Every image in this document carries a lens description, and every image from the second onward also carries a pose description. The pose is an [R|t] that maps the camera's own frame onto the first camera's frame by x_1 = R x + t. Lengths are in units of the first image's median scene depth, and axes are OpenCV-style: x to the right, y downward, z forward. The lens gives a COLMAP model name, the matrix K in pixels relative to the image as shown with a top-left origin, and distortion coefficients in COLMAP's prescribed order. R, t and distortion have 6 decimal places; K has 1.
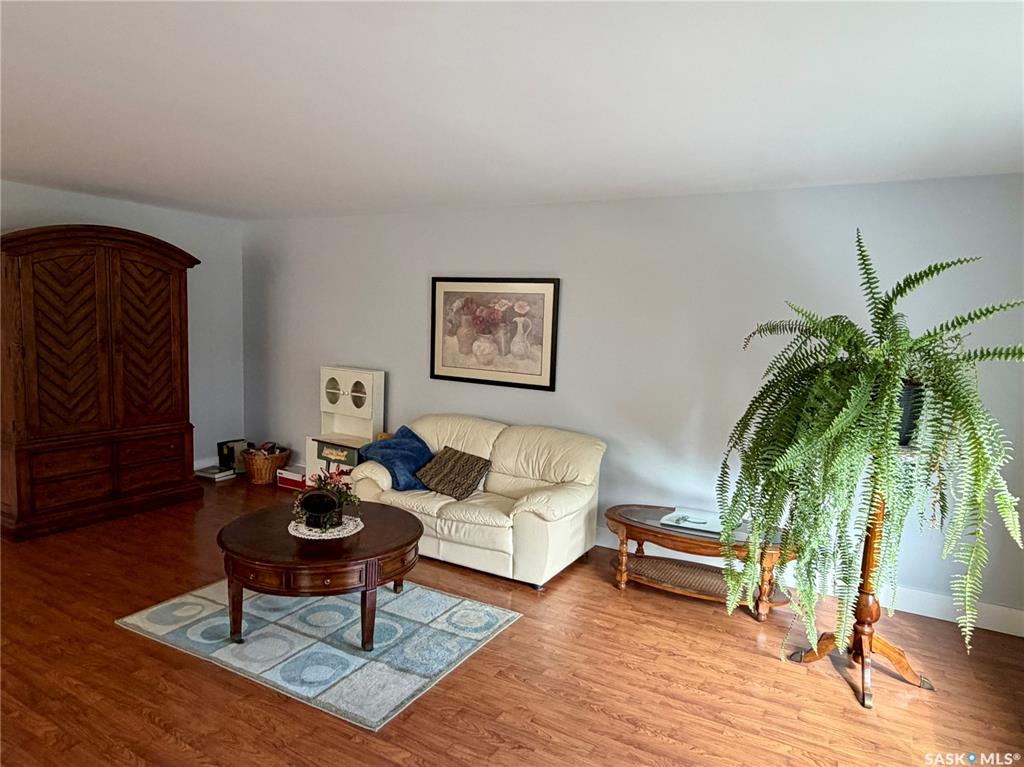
lens RADIAL K [[632.6, 0, 511.3], [0, 632.6, 383.7], [0, 0, 1]] dist [-0.005217, -0.000492]
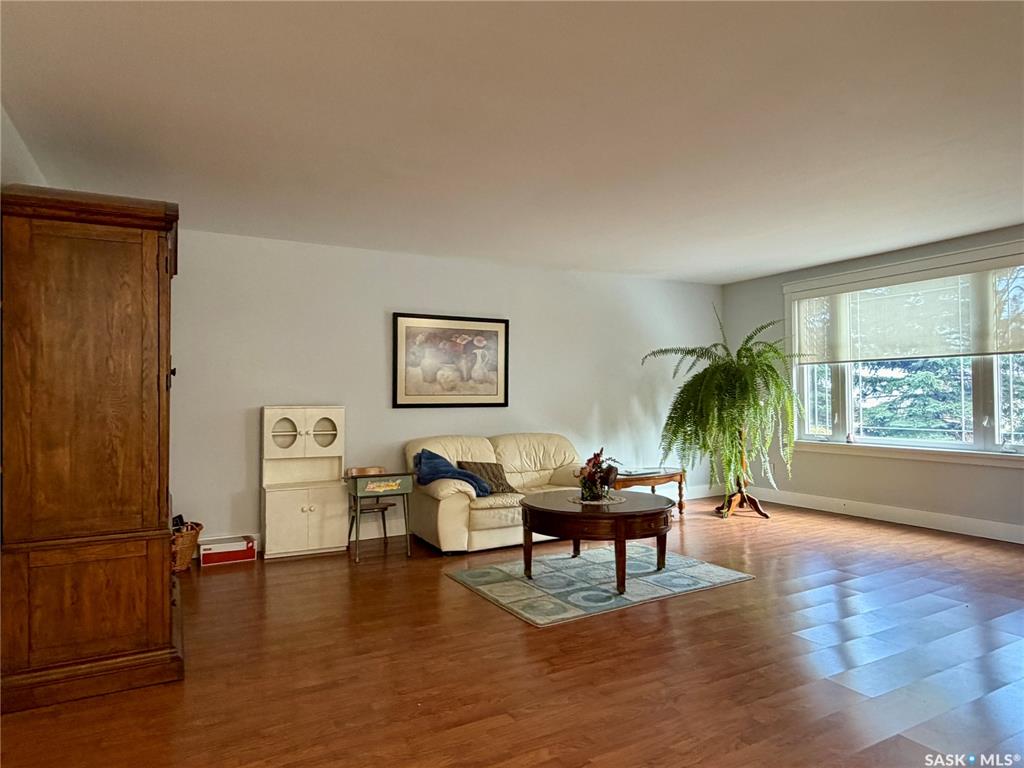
lens RADIAL K [[632.6, 0, 510.8], [0, 632.6, 383.9], [0, 0, 1]] dist [-0.005217, -0.000492]
pose [[0.531049, -0.030869, 0.846779, -0.983096], [0.115923, 0.992587, -0.036516, 0.013723], [-0.839374, 0.117553, 0.530691, 0.296650]]
